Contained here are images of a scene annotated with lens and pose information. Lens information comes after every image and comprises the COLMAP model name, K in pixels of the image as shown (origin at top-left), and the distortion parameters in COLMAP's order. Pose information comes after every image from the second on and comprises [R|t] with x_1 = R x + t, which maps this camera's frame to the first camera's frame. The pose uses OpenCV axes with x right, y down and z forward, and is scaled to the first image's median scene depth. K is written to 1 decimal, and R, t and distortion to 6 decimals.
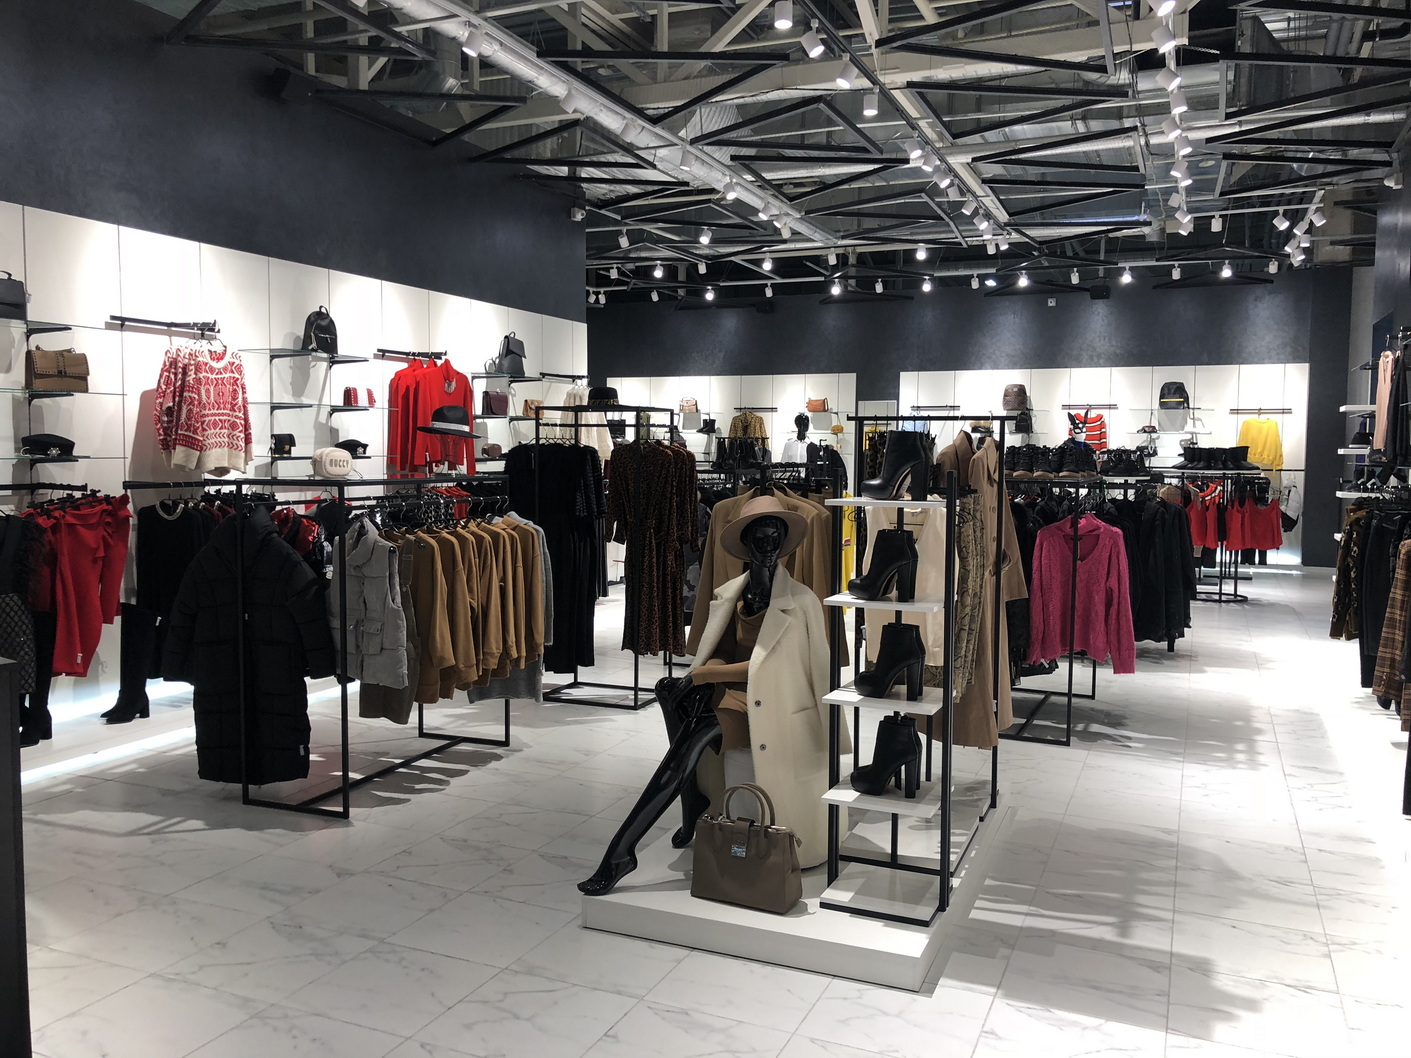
lens RADIAL K [[1101.6, 0, 650.6], [0, 1101.6, 528.3], [0, 0, 1]] dist [0.000733, -0.002147]
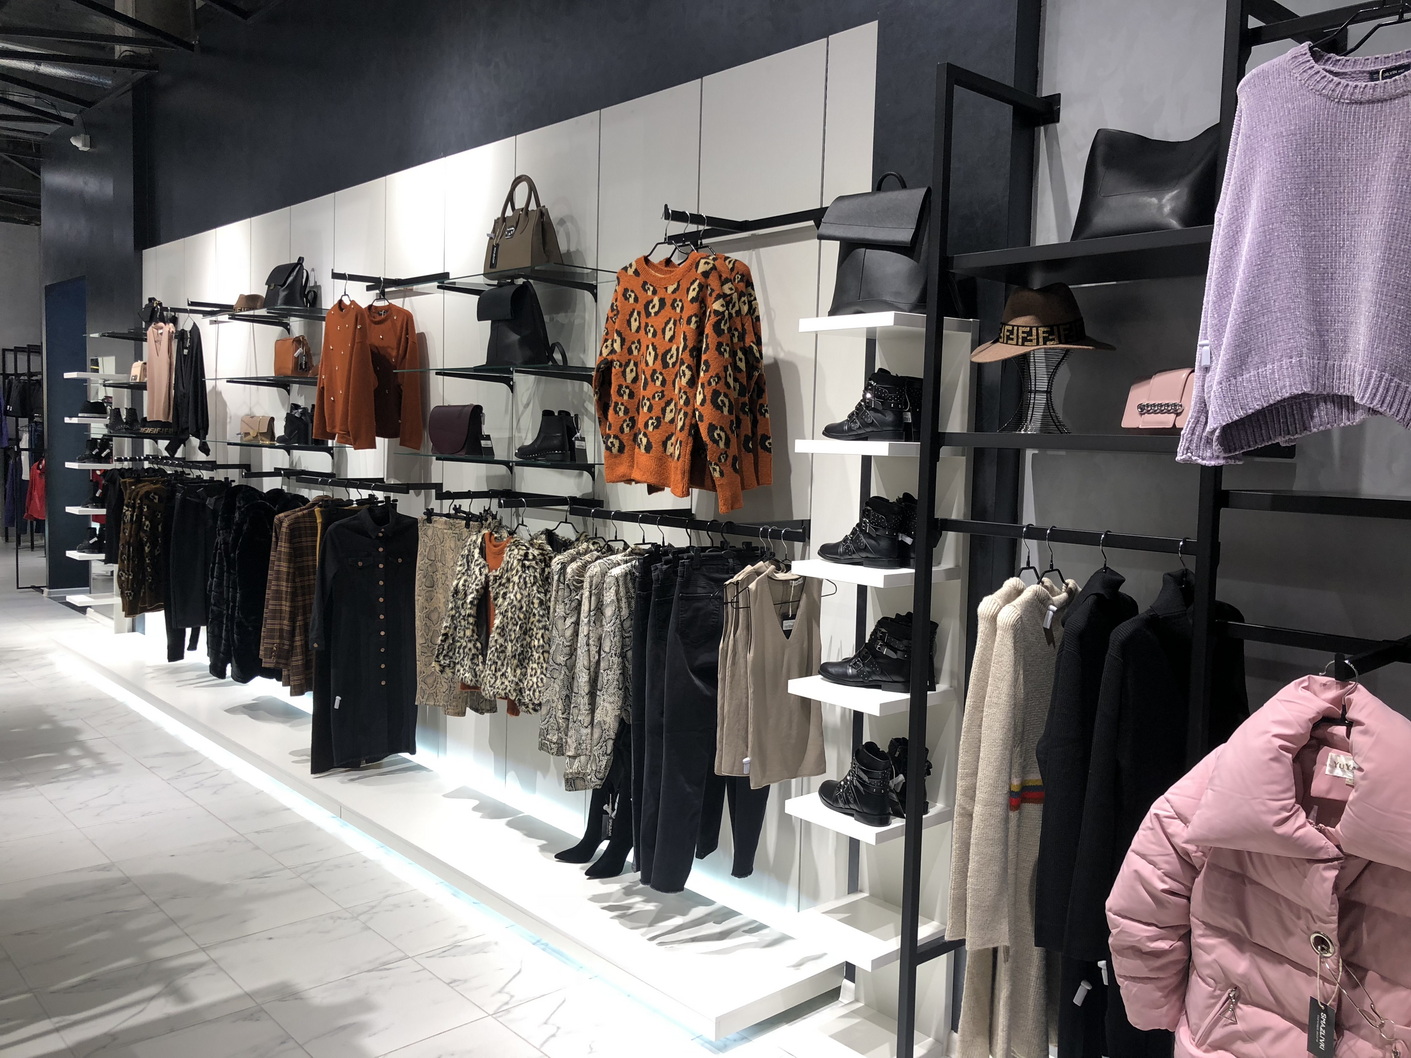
lens RADIAL K [[1149.3, 0, 665.2], [0, 1149.3, 523.4], [0, 0, 1]] dist [0.089531, -0.145725]
pose [[0.374375, -0.066788, 0.924869, -0.218652], [0.039886, 0.997639, 0.055897, -0.031015], [-0.926419, 0.015963, 0.376156, 0.281543]]
